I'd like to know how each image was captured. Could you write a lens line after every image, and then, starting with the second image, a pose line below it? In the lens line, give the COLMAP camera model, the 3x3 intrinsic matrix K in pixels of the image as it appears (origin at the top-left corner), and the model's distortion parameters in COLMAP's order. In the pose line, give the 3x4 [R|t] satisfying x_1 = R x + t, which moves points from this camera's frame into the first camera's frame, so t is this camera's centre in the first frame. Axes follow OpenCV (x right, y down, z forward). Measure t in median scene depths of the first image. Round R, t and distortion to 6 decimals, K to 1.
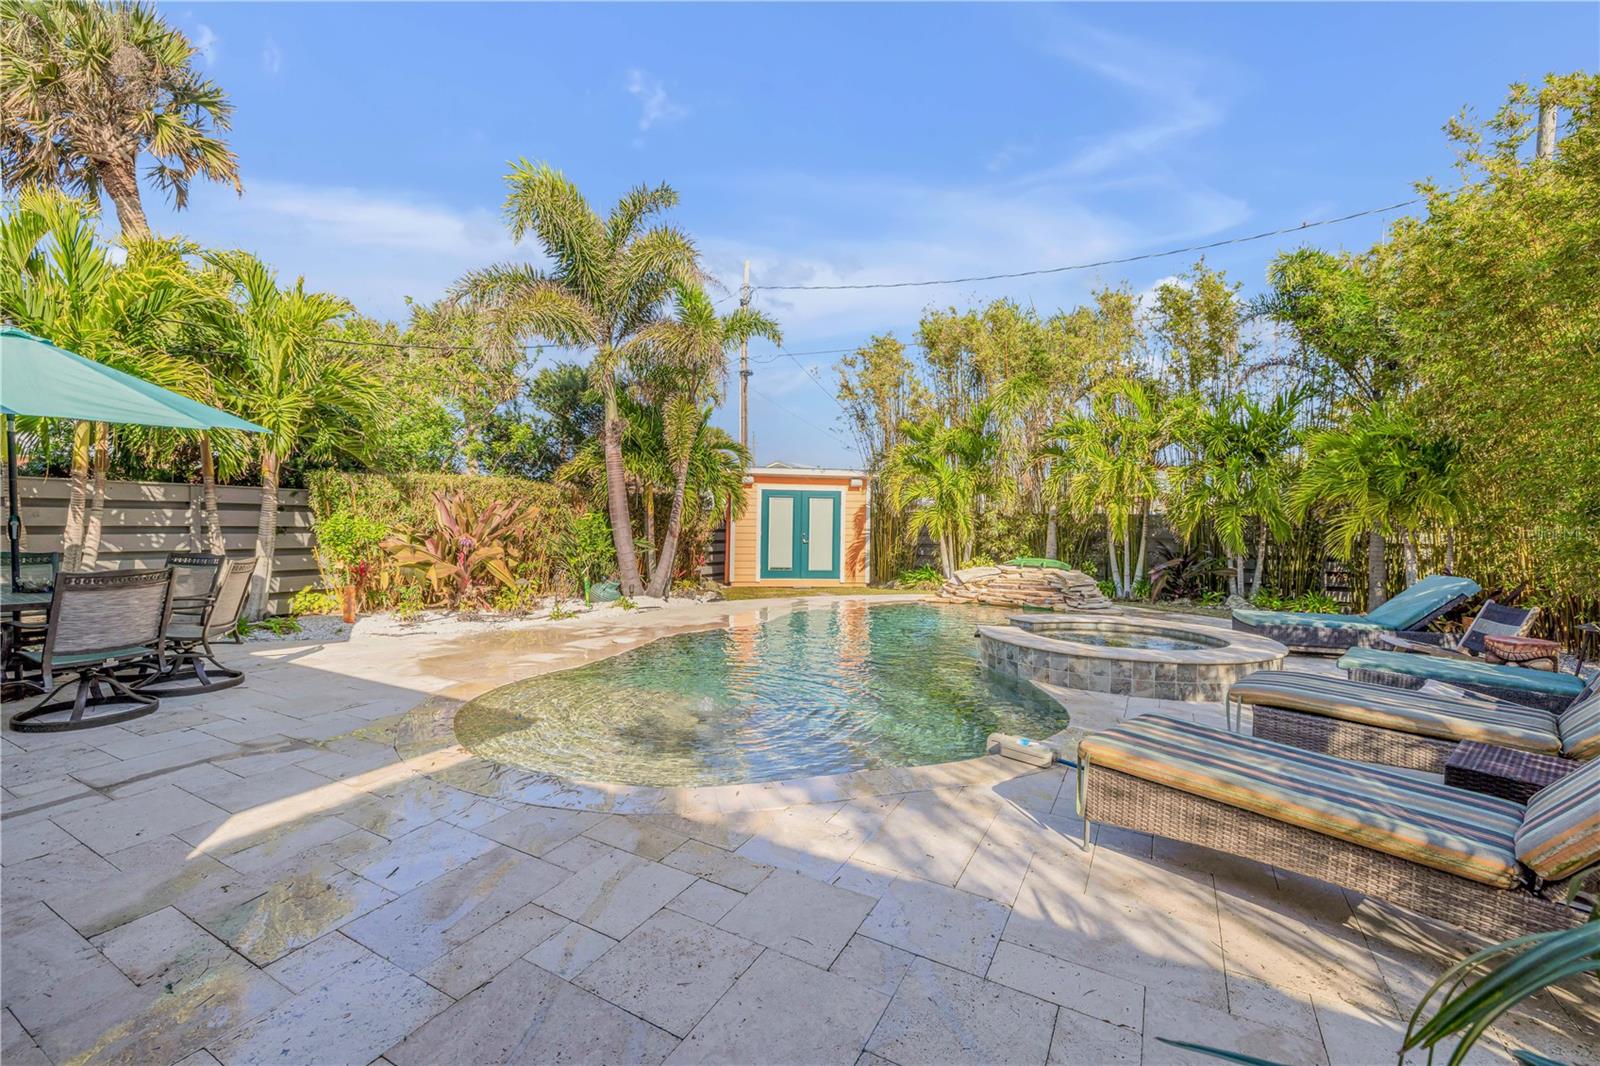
lens RADIAL K [[677.8, 0, 793.0], [0, 677.8, 533.1], [0, 0, 1]] dist [-0.001625, -0.000060]
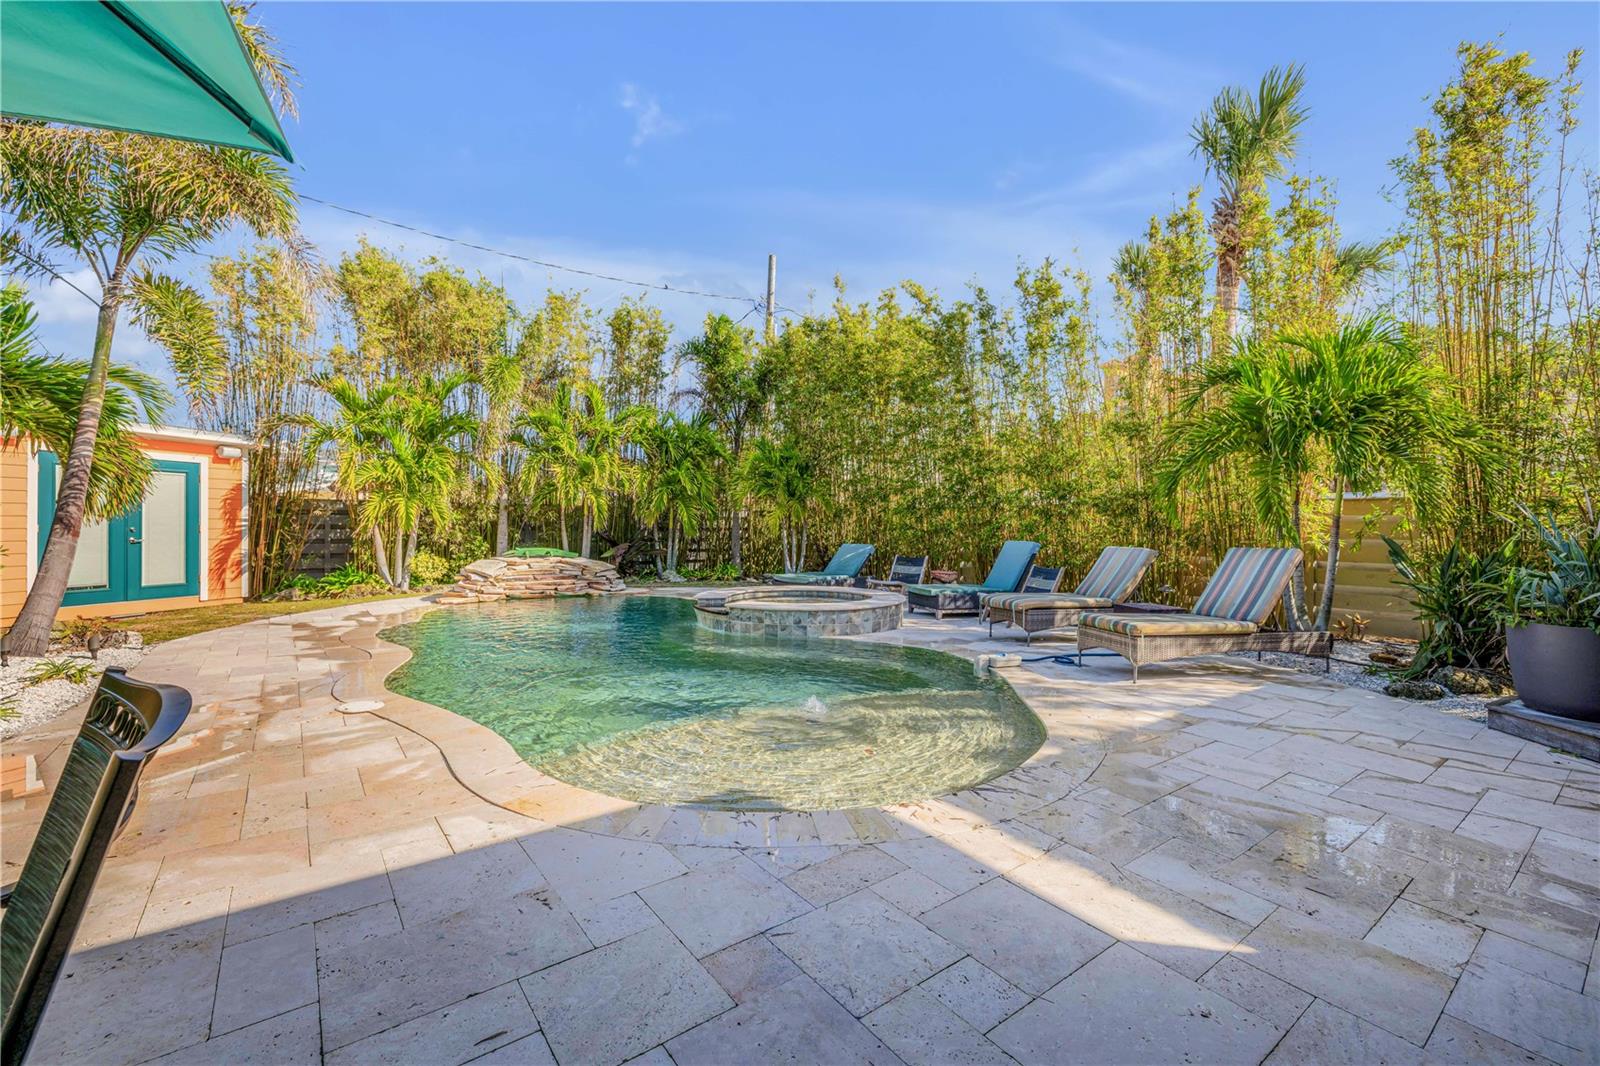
lens RADIAL K [[677.8, 0, 795.8], [0, 677.8, 531.5], [0, 0, 1]] dist [-0.001625, -0.000060]
pose [[0.399898, -0.020443, 0.916332, -0.394375], [0.010270, 0.999788, 0.017823, -0.000434], [-0.916502, 0.002283, 0.400024, 0.259462]]
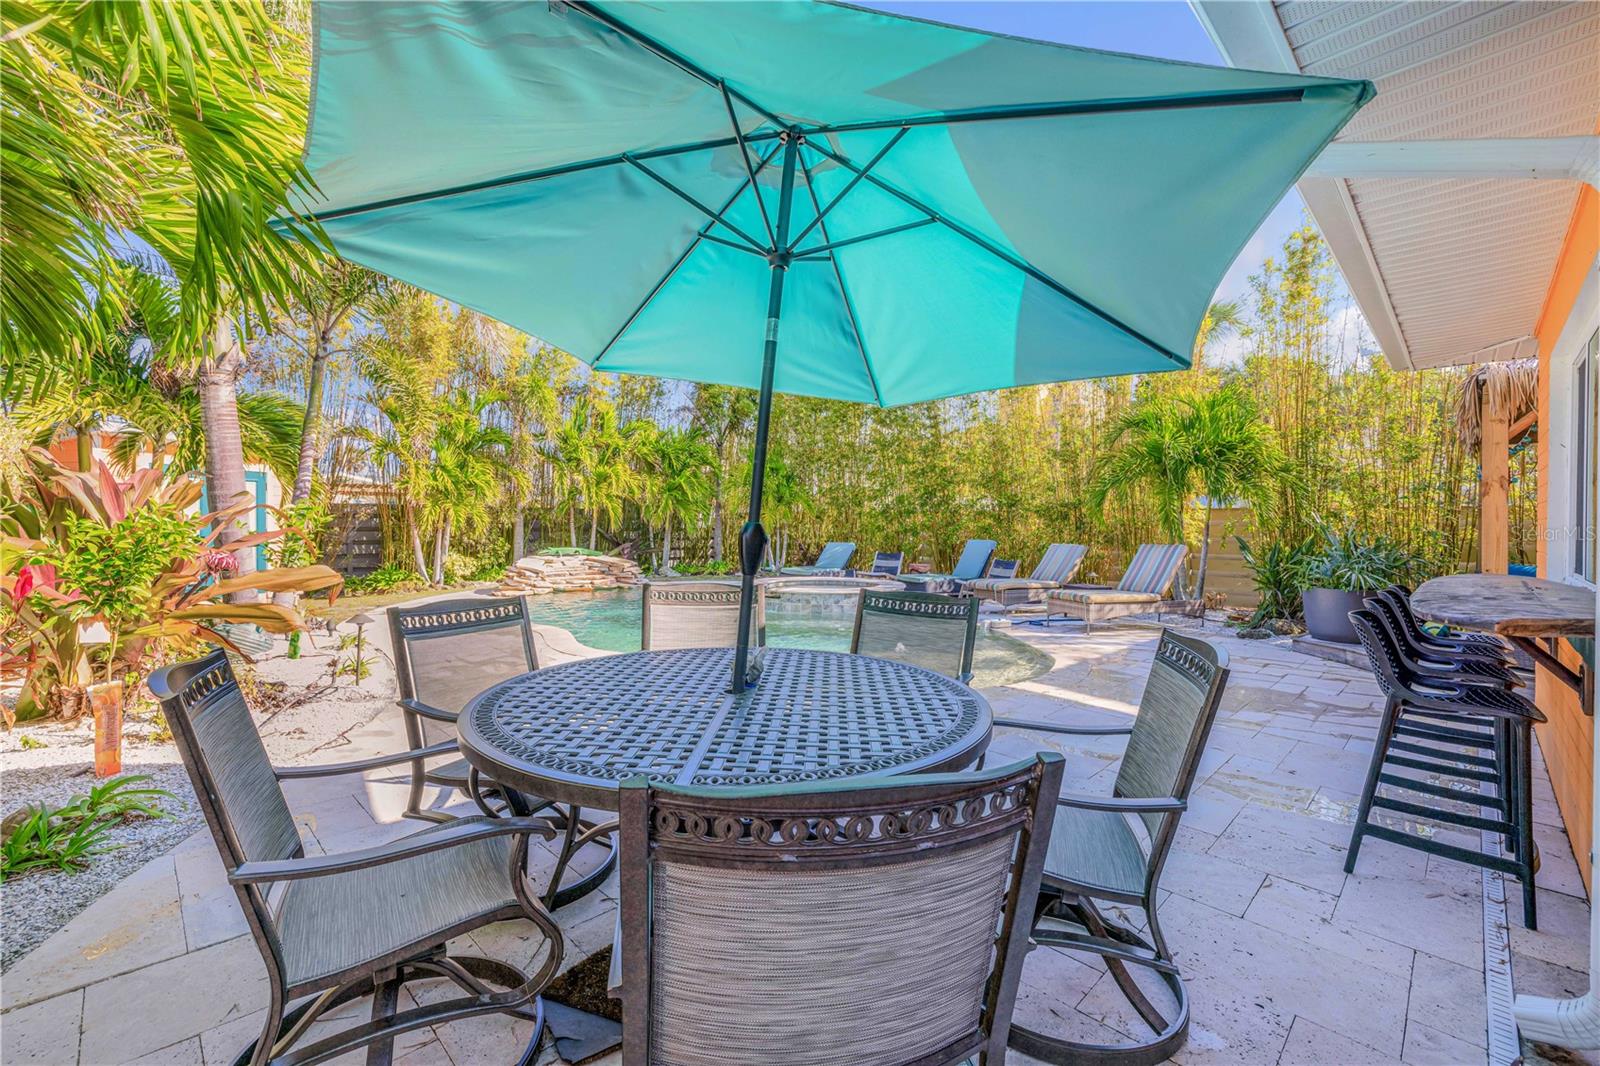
lens RADIAL K [[677.8, 0, 794.7], [0, 677.8, 539.9], [0, 0, 1]] dist [-0.001625, -0.000060]
pose [[0.267960, -0.037237, 0.962710, -0.622021], [0.010454, 0.999306, 0.035743, -0.011679], [-0.963373, 0.000487, 0.268164, 0.333782]]
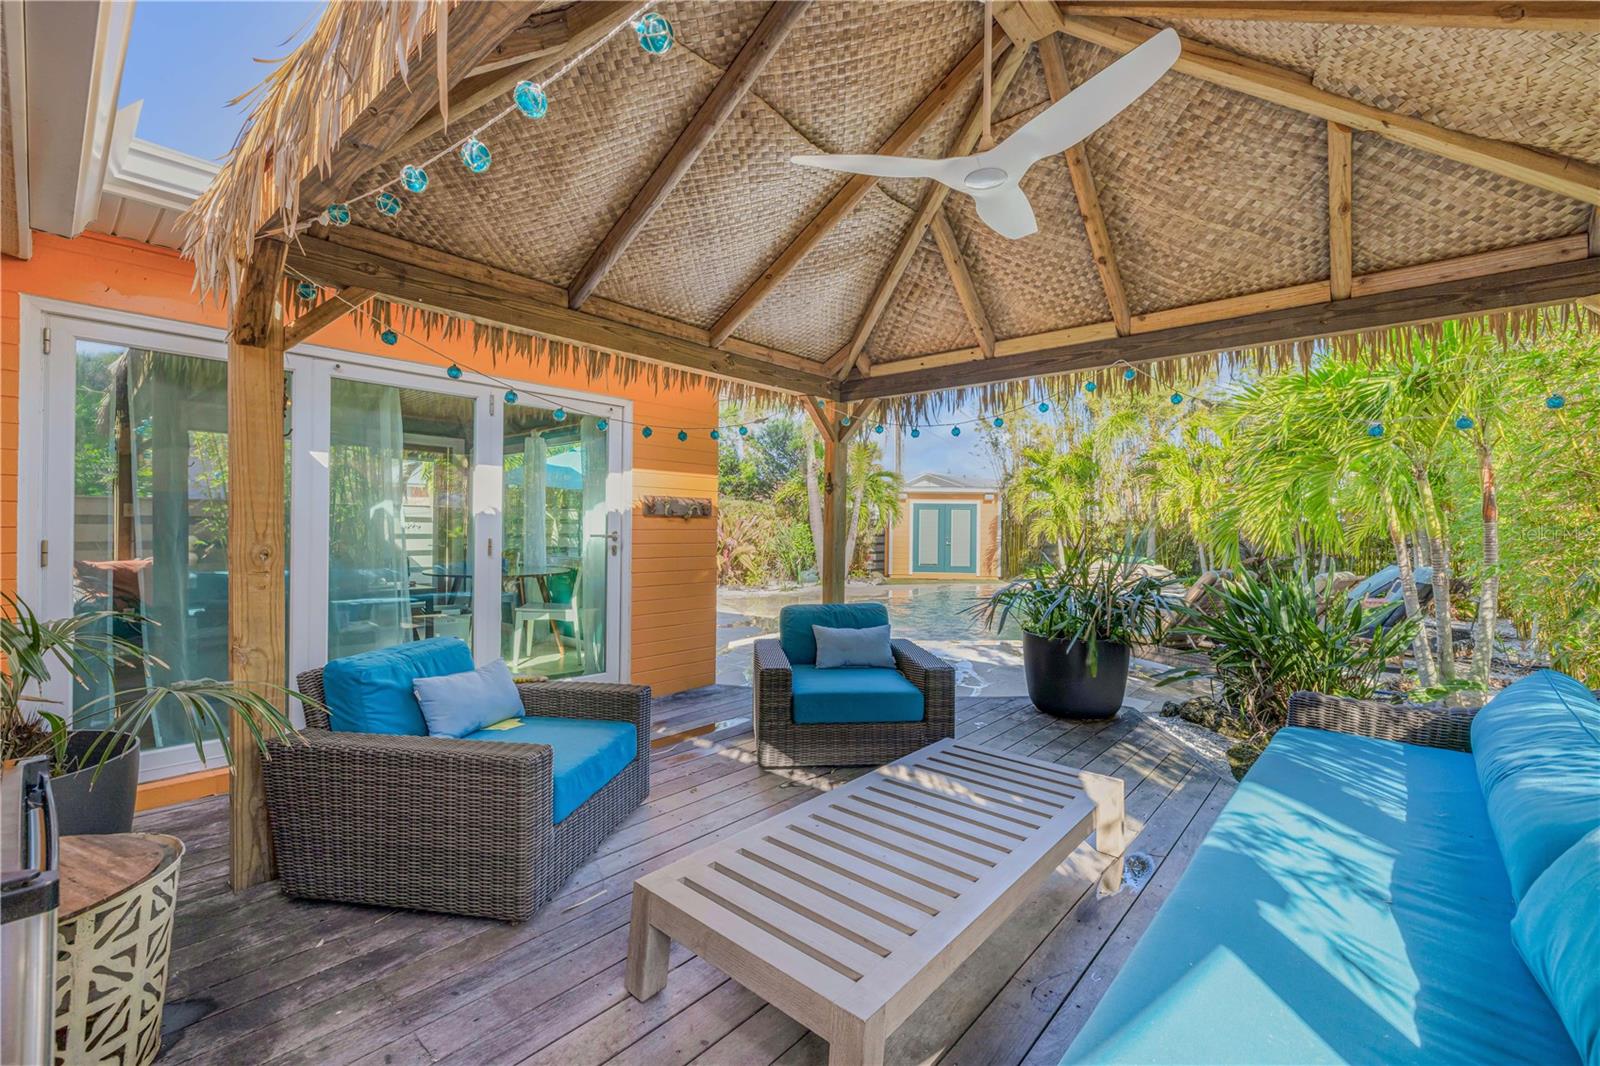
lens RADIAL K [[677.8, 0, 792.0], [0, 677.8, 521.6], [0, 0, 1]] dist [-0.001625, -0.000060]
pose [[0.977811, -0.005603, -0.209413, -0.001857], [0.000838, 0.999739, -0.022837, -0.000303], [0.209486, 0.022155, 0.977561, -0.402026]]
